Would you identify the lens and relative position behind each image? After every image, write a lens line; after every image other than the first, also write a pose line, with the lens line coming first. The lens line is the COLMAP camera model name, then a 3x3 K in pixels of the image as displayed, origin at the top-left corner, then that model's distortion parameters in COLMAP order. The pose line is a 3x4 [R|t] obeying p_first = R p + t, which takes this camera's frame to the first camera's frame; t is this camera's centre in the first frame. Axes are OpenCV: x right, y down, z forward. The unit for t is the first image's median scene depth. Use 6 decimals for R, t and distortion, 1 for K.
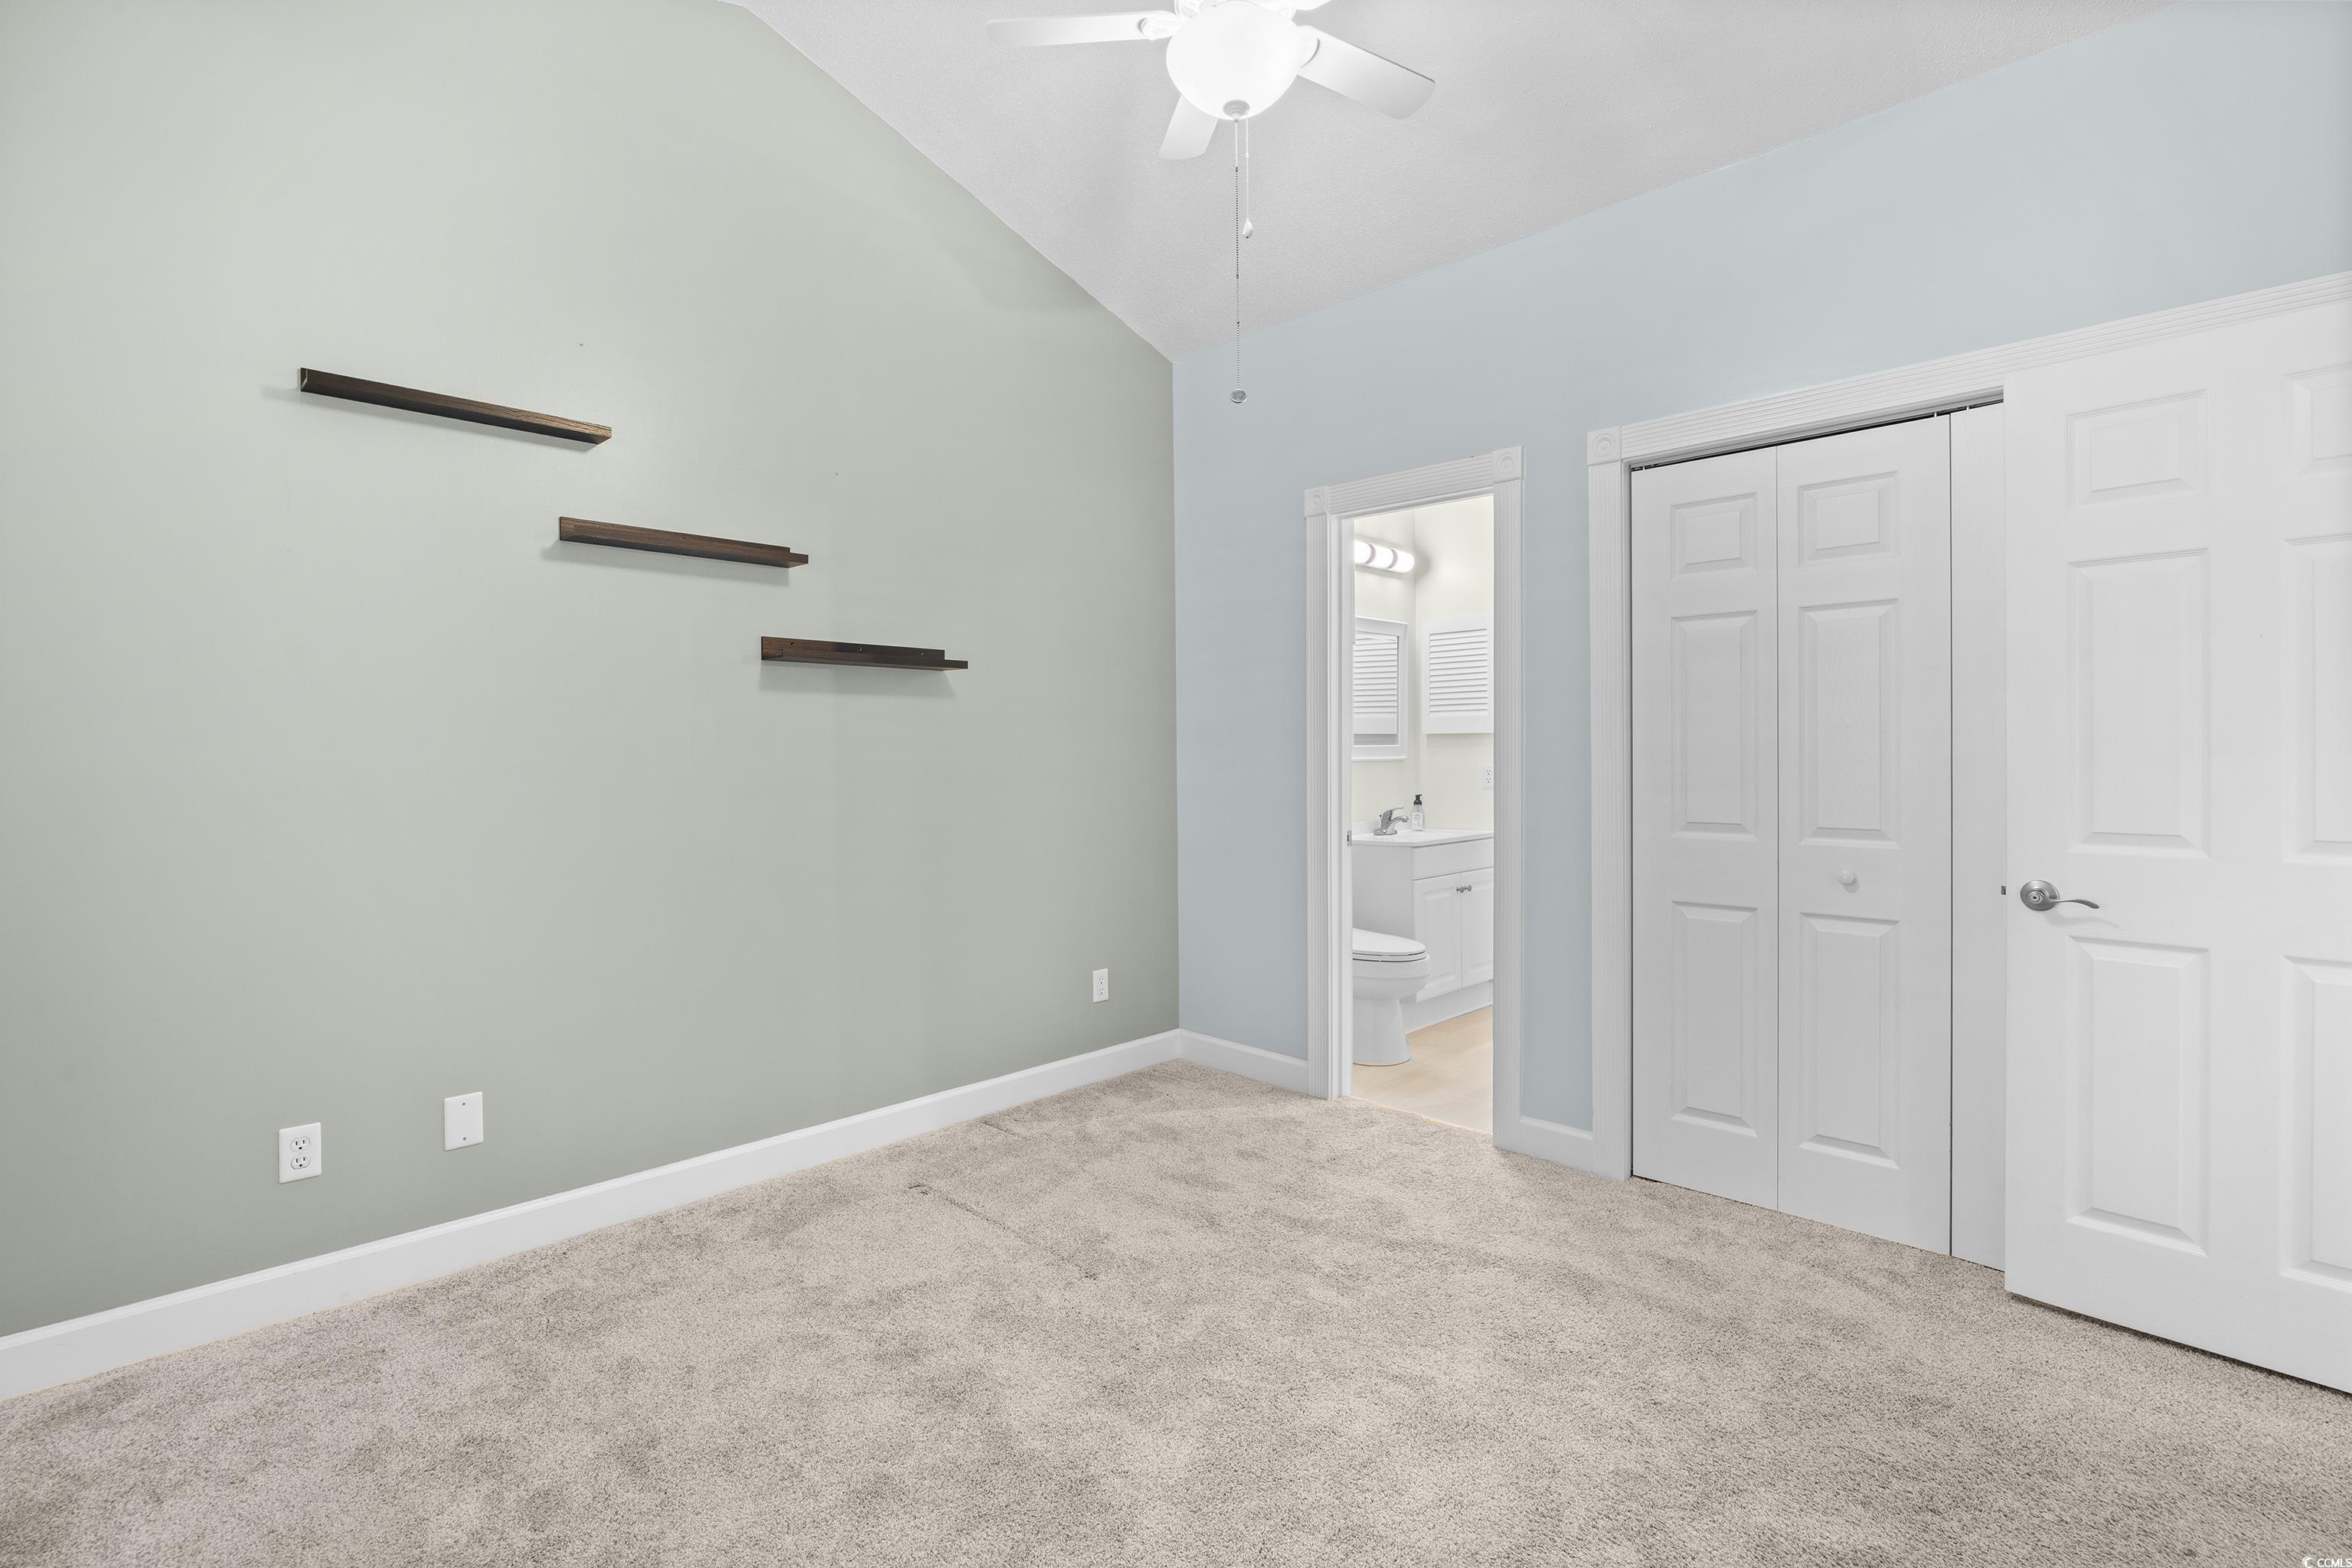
lens RADIAL K [[1072.3, 0, 1174.7], [0, 1072.3, 772.5], [0, 0, 1]] dist [-0.012479, 0.000139]
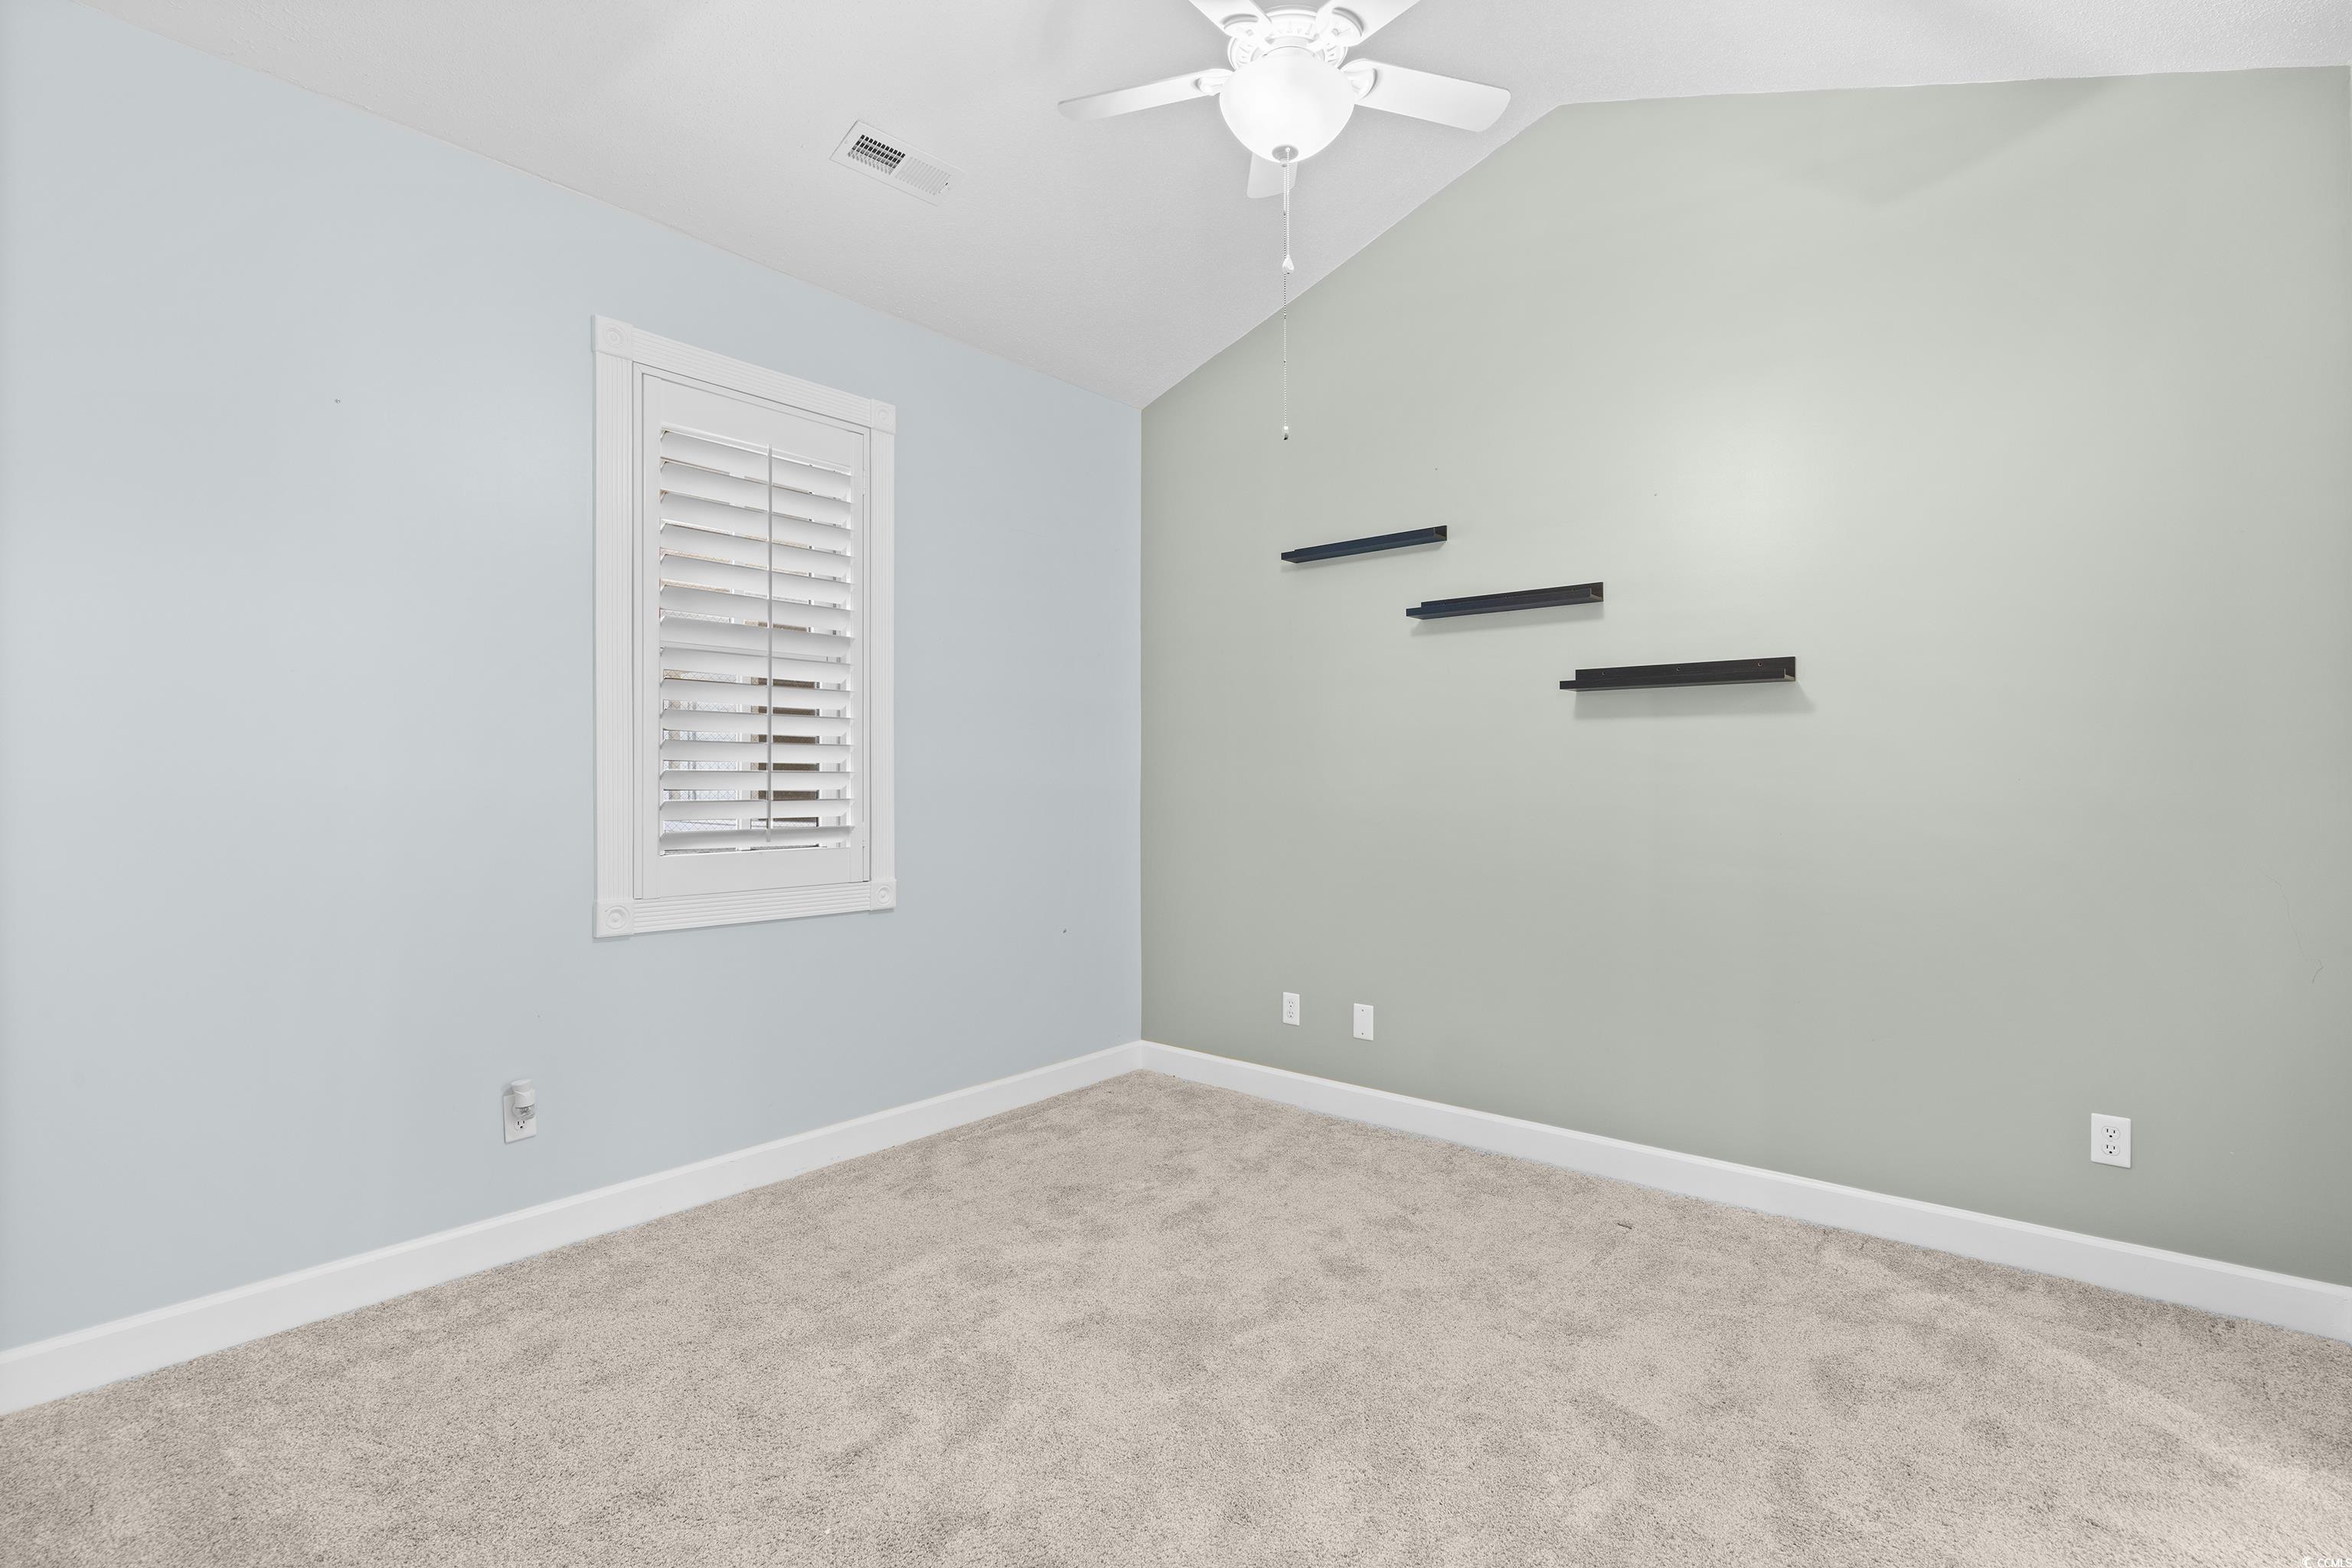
lens RADIAL K [[1086.6, 0, 1175.4], [0, 1086.6, 773.4], [0, 0, 1]] dist [-0.015546, 0.000031]
pose [[0.068152, -0.002932, -0.997671, 0.685467], [-0.016264, 0.999860, -0.004050, -0.009705], [0.997542, 0.016502, 0.068095, 0.513571]]
